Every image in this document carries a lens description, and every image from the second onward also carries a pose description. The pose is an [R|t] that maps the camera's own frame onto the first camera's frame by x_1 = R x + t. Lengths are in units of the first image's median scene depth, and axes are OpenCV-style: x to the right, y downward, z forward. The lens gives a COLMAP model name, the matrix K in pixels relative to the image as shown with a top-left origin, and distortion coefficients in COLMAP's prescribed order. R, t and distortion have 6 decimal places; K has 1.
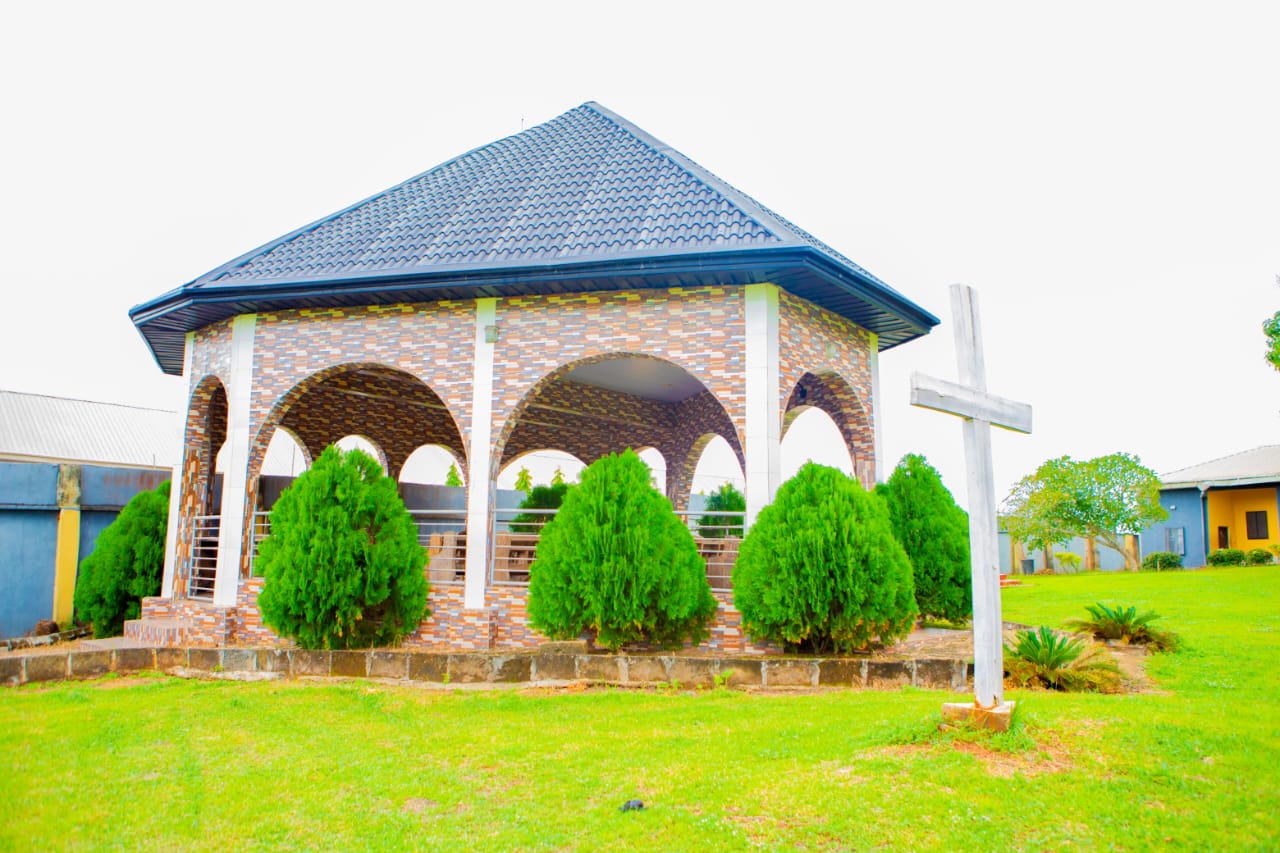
lens RADIAL K [[889.6, 0, 640.0], [0, 889.6, 426.5], [0, 0, 1]] dist [-0.101498, -0.000170]
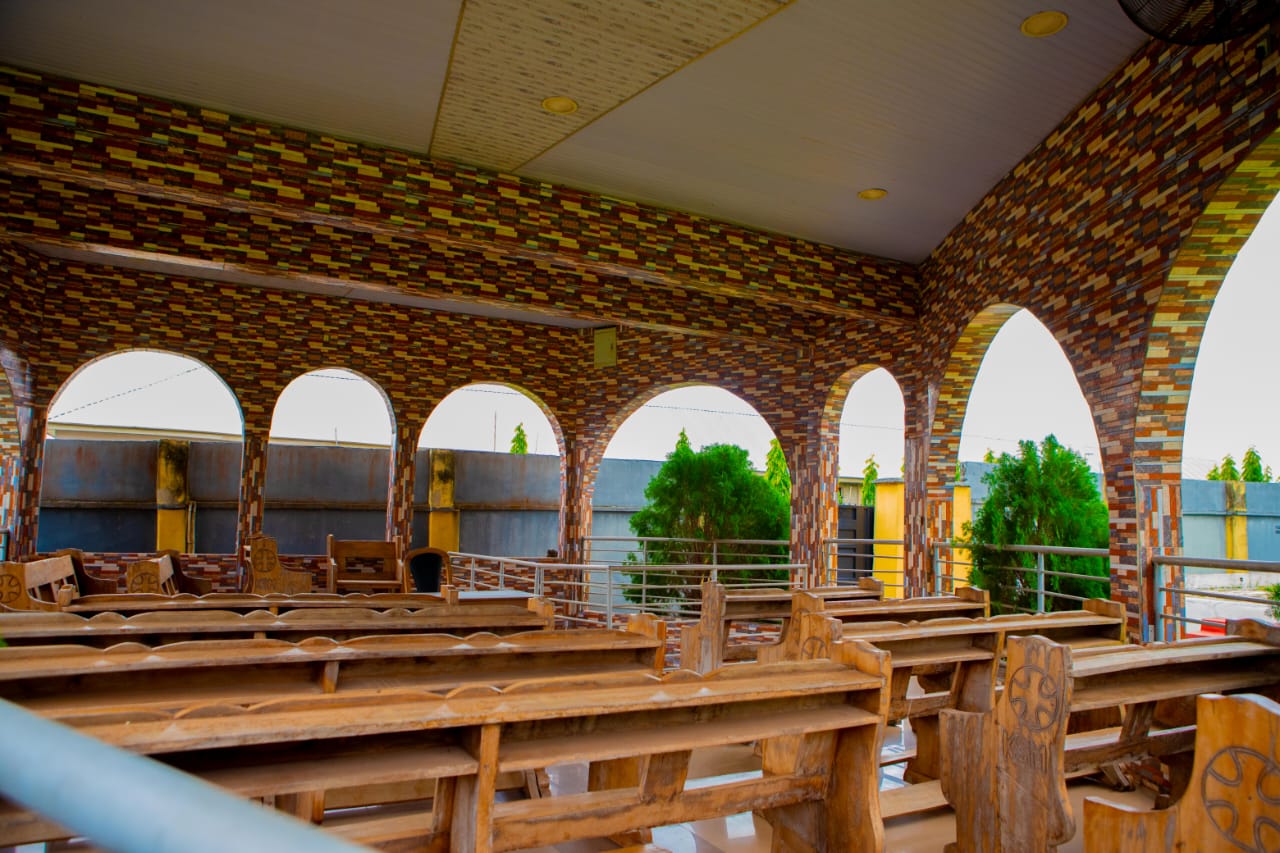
lens RADIAL K [[889.6, 0, 640.0], [0, 889.6, 426.5], [0, 0, 1]] dist [-0.101498, -0.000170]
pose [[0.939474, -0.027801, -0.341490, 0.057586], [0.038532, 0.998953, 0.024679, 0.041151], [0.340447, -0.036343, 0.939561, 0.531225]]
